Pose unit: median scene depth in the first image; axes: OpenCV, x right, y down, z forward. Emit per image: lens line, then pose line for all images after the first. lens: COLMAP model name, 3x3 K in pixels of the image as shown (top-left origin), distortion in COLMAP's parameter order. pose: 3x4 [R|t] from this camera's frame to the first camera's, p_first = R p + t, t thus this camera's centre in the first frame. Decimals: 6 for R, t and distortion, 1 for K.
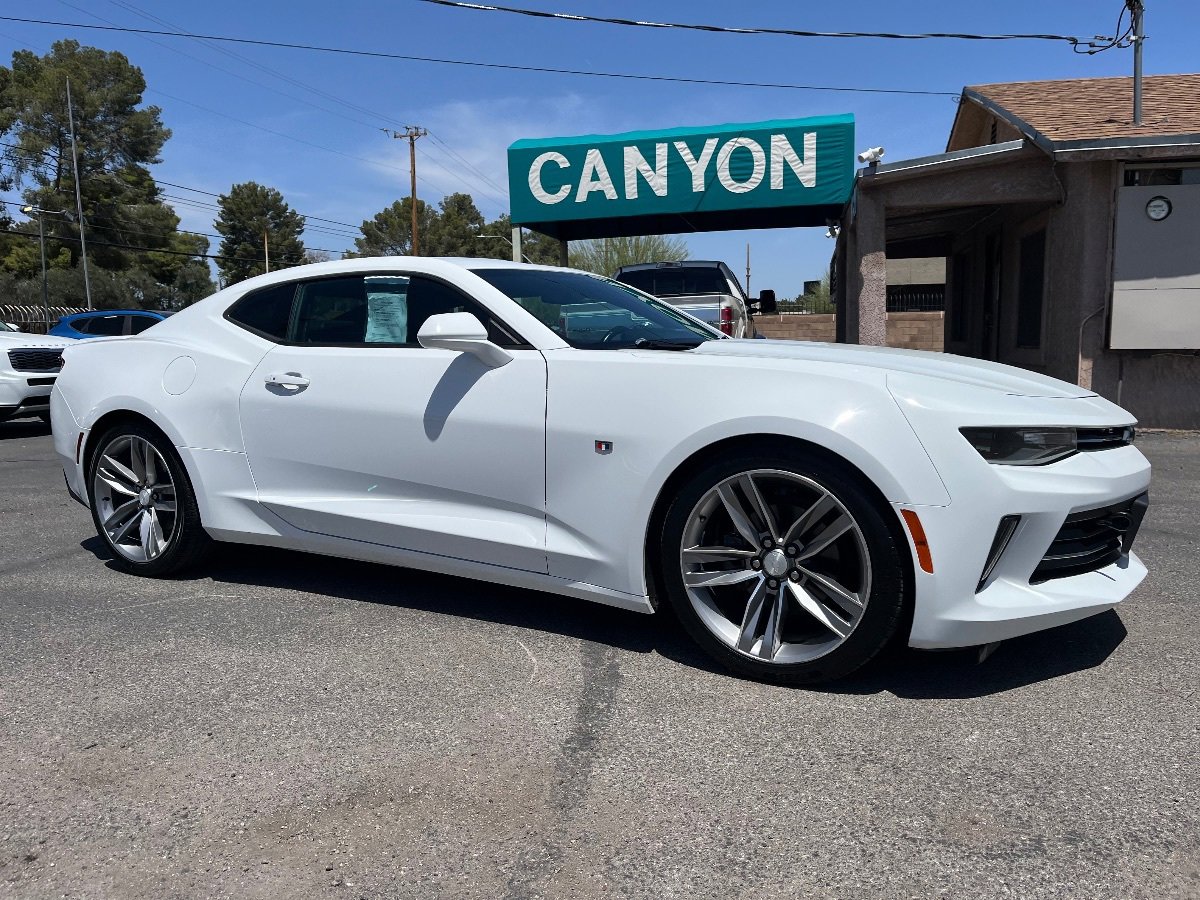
lens RADIAL K [[935.5, 0, 600.0], [0, 935.5, 450.0], [0, 0, 1]] dist [0.065137, -0.117717]
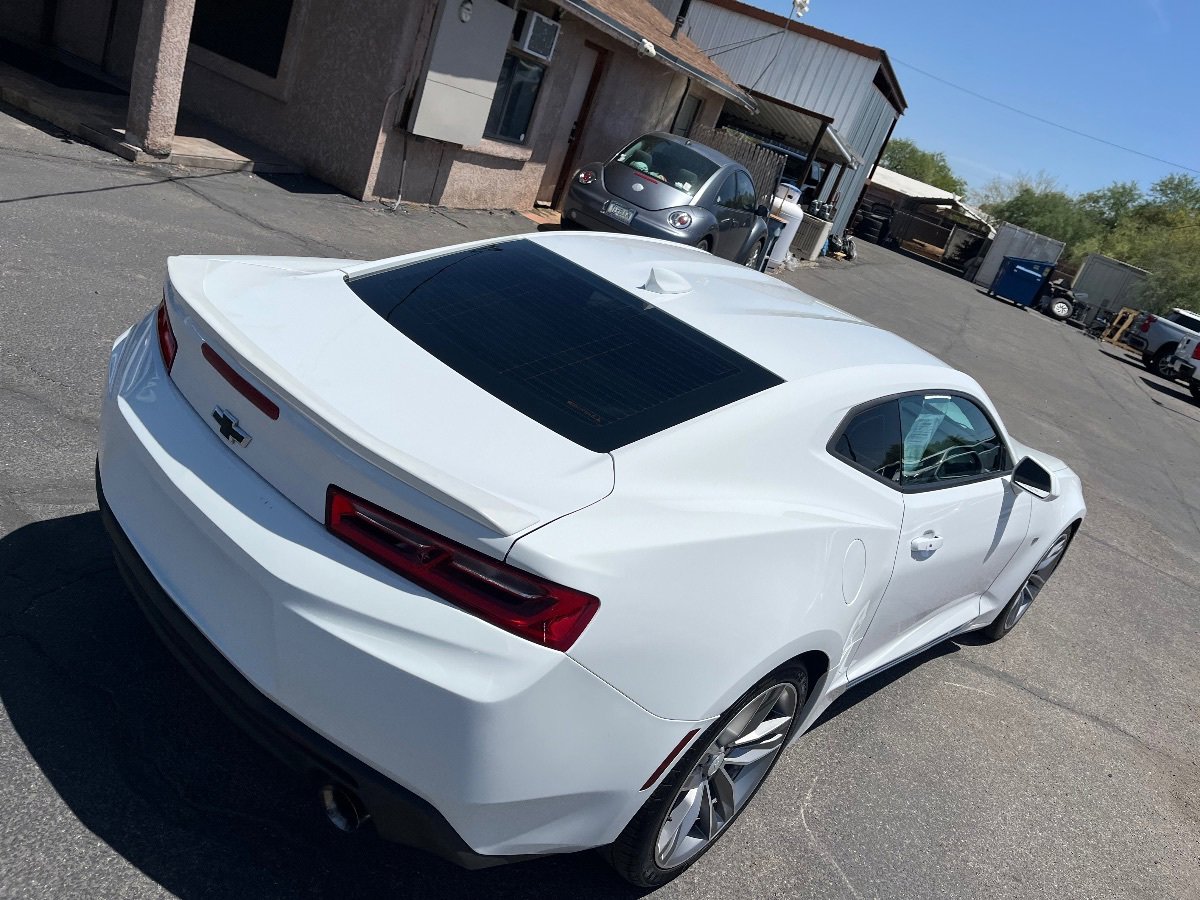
lens RADIAL K [[920.2, 0, 619.9], [0, 920.2, 451.5], [0, 0, 1]] dist [0.062556, -0.103876]
pose [[0.180023, -0.275165, 0.944392, -1.098301], [-0.228726, 0.922052, 0.312257, -0.328892], [-0.956701, -0.272220, 0.103053, 1.169969]]
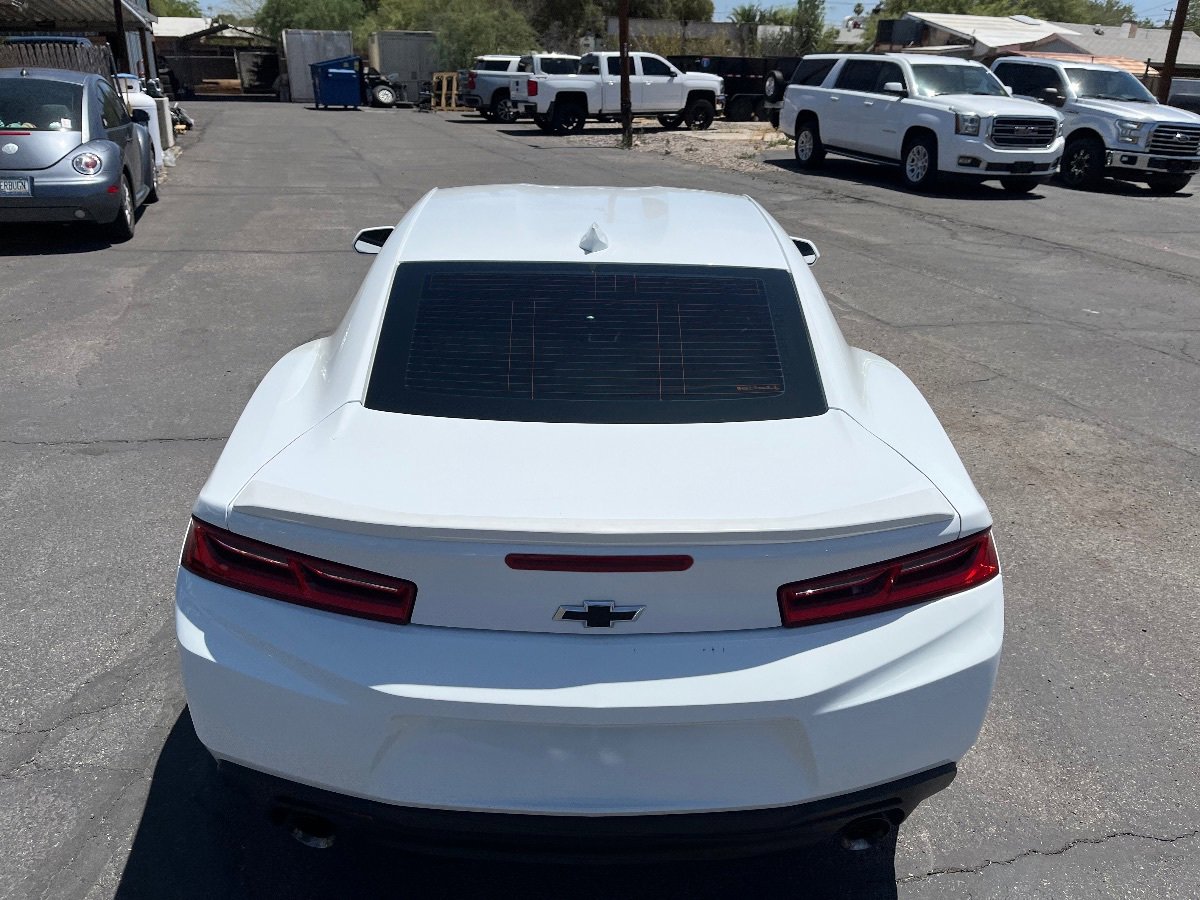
lens RADIAL K [[925.8, 0, 615.3], [0, 925.8, 453.6], [0, 0, 1]] dist [0.068085, -0.122391]
pose [[-0.544598, -0.325590, 0.772920, -0.962684], [0.078026, 0.897906, 0.433217, -0.391194], [-0.835060, 0.296237, -0.463593, 1.620162]]
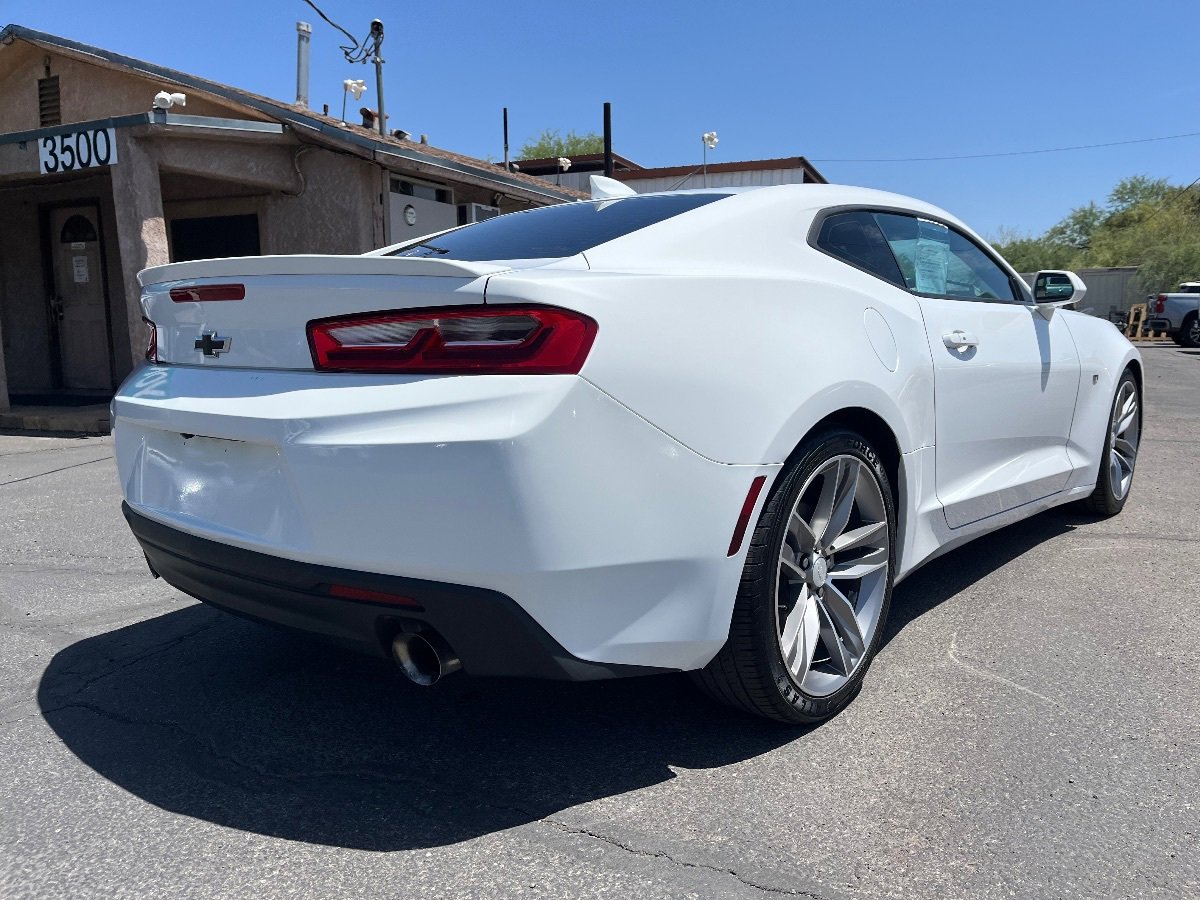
lens RADIAL K [[925.8, 0, 615.3], [0, 925.8, 453.6], [0, 0, 1]] dist [0.068085, -0.122391]
pose [[0.176942, -0.120046, 0.976873, -1.125055], [0.118848, 0.987877, 0.099872, -0.090693], [-0.977019, 0.098428, 0.189064, 1.119326]]
